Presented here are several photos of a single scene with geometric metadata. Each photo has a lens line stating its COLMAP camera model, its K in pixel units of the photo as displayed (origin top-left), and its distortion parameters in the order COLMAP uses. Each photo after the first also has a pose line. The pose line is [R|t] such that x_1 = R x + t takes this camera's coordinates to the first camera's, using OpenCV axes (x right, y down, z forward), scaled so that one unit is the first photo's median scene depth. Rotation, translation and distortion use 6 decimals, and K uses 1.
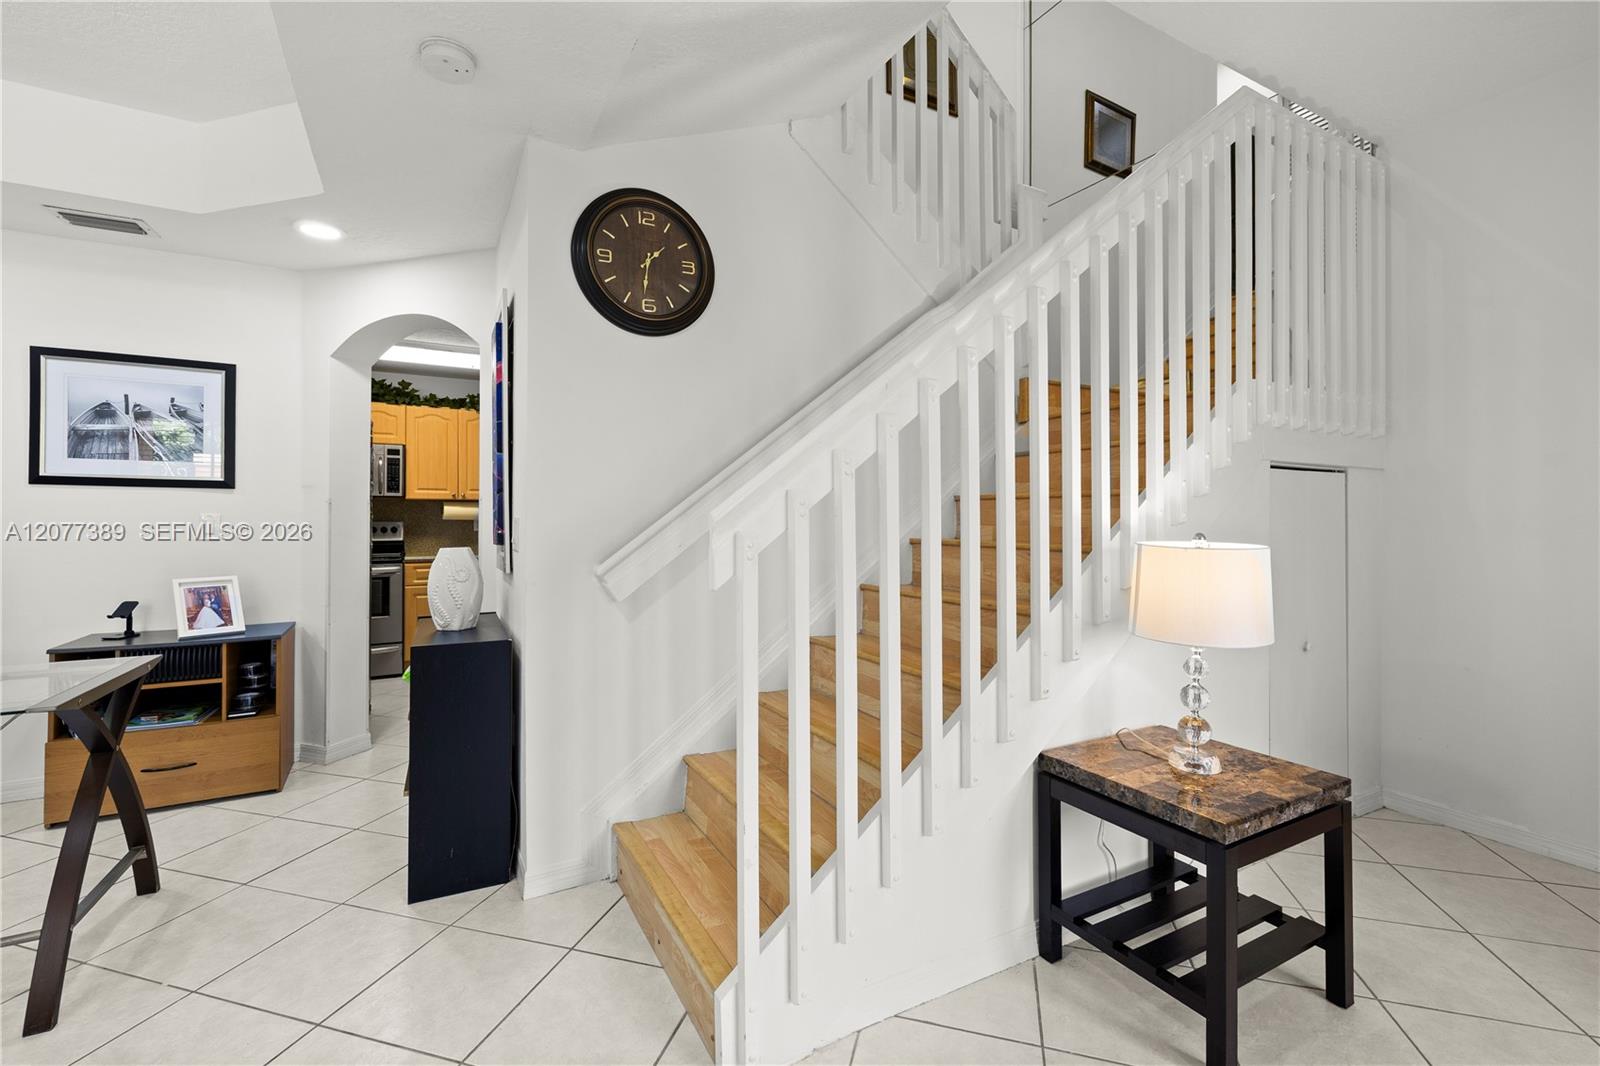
lens RADIAL K [[677.6, 0, 793.7], [0, 677.6, 512.8], [0, 0, 1]] dist [0.003222, 0.000234]
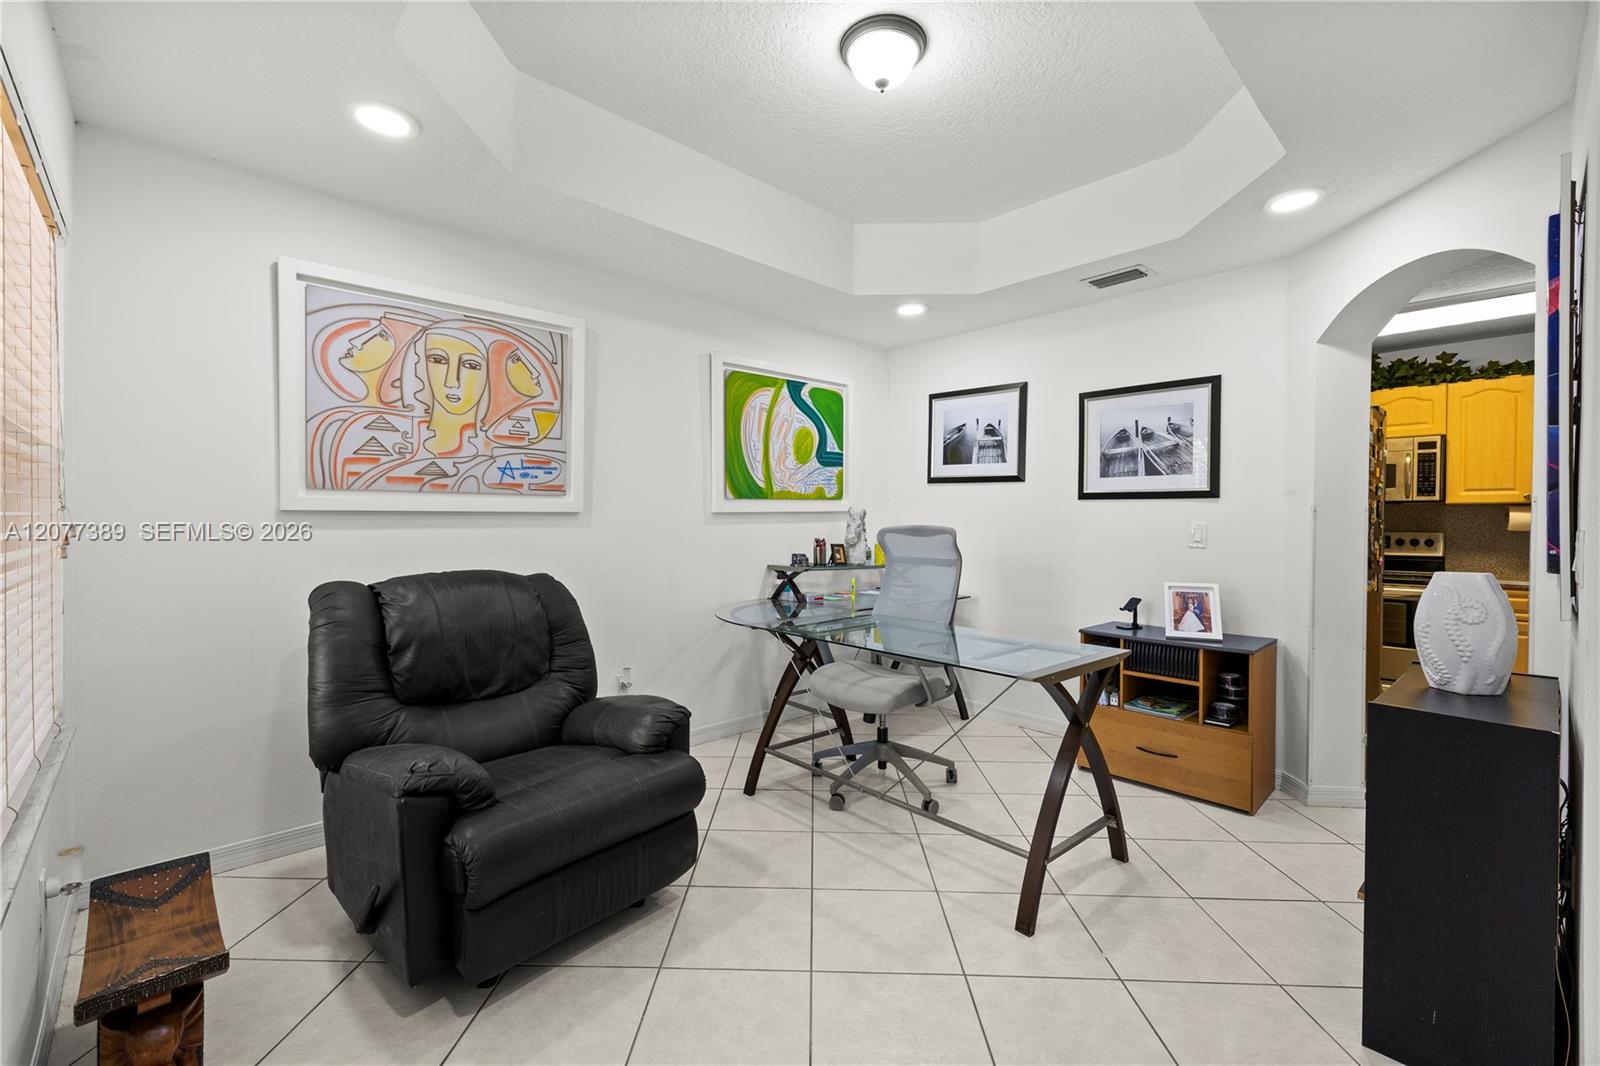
lens RADIAL K [[677.6, 0, 786.1], [0, 677.6, 529.4], [0, 0, 1]] dist [0.003222, 0.000234]
pose [[0.249348, 0.010194, -0.968360, -0.003523], [0.001349, 0.999940, 0.010874, -0.000326], [0.968413, -0.004018, 0.249319, 0.128547]]
